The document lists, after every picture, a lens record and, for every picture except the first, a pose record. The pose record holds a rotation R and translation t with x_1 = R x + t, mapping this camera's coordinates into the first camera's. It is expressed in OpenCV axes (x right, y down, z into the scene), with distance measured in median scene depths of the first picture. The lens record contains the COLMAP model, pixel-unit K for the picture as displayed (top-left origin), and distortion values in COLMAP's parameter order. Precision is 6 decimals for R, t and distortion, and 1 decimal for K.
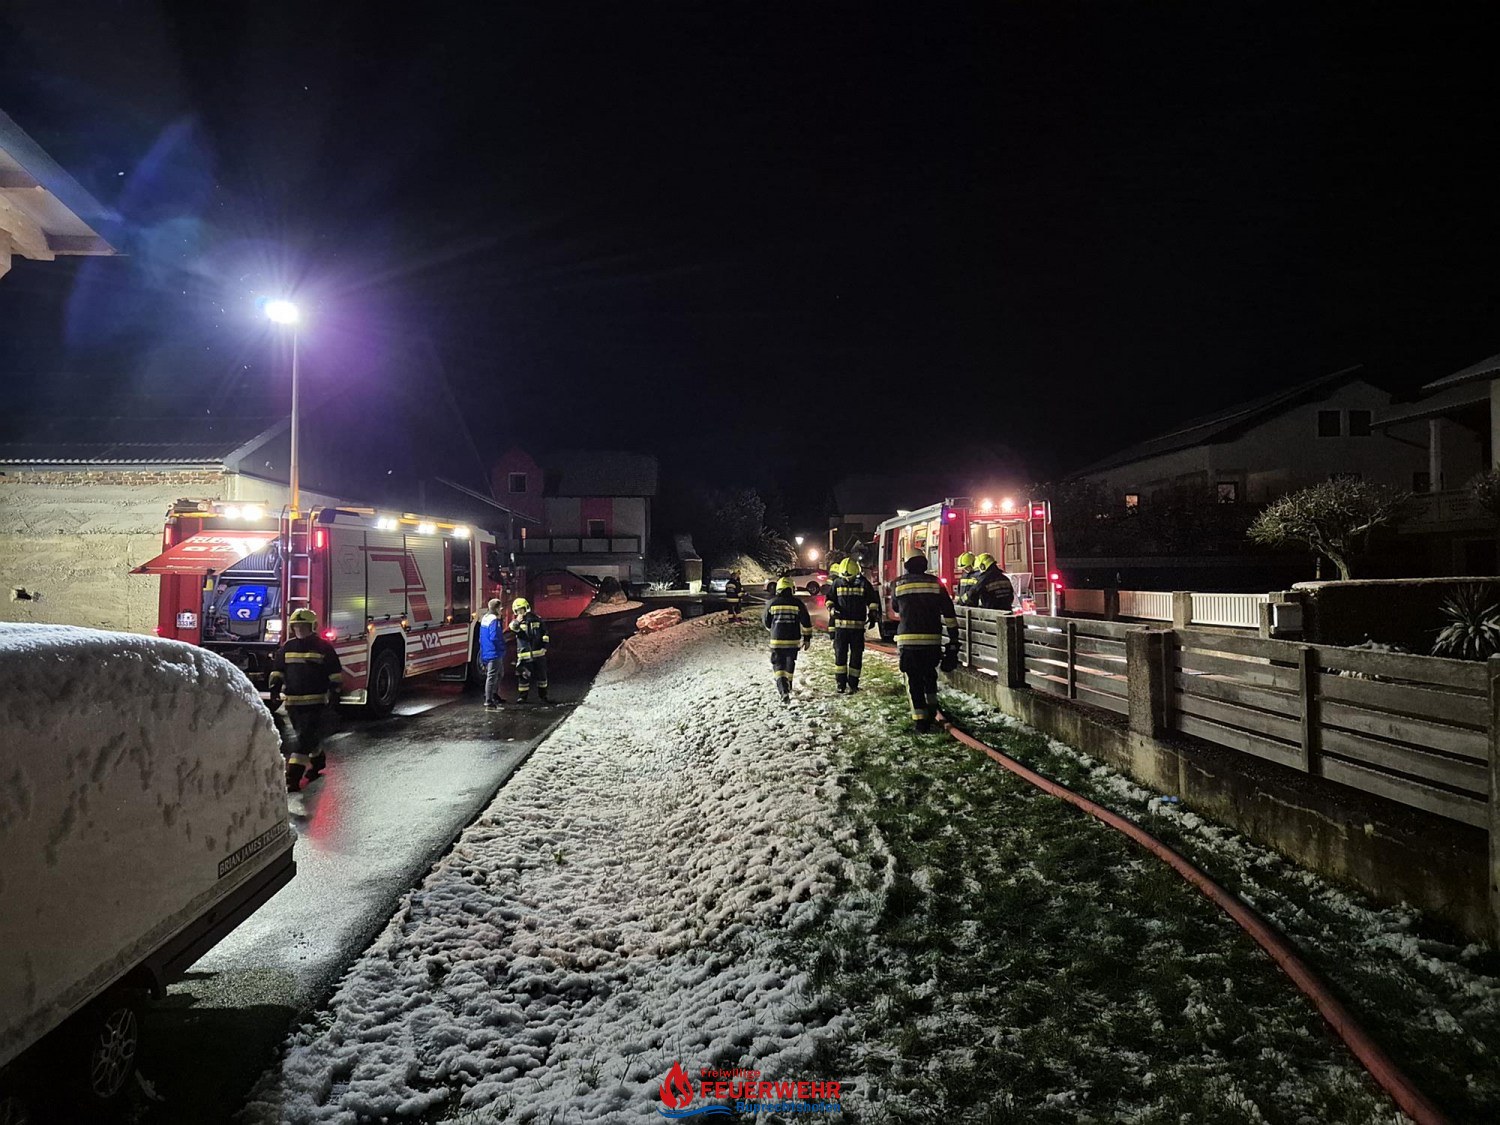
lens RADIAL K [[970.7, 0, 750.0], [0, 970.7, 562.5], [0, 0, 1]] dist [0.001868, 0.000824]
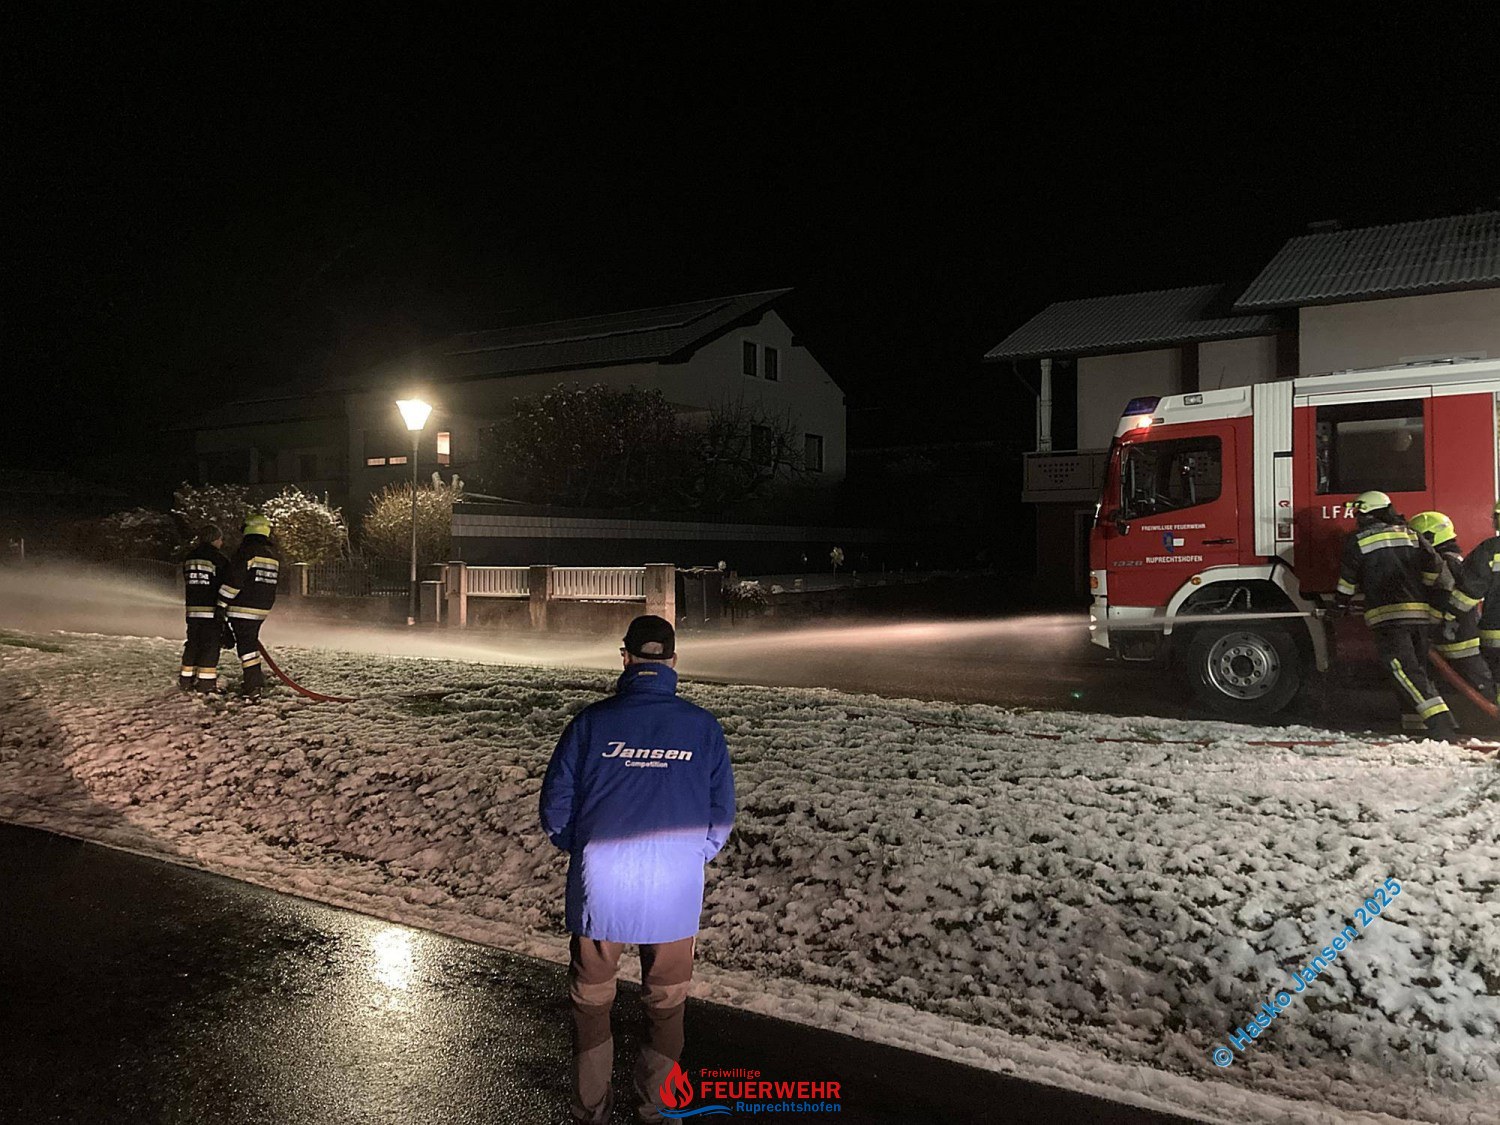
lens RADIAL K [[1224.5, 0, 750.0], [0, 1224.5, 562.5], [0, 0, 1]] dist [0.004973, 0.002520]
pose [[0.634542, 0.007271, 0.772854, -0.418433], [-0.020692, 0.999757, 0.007583, 0.030635], [-0.772611, -0.020803, 0.634539, 1.066249]]
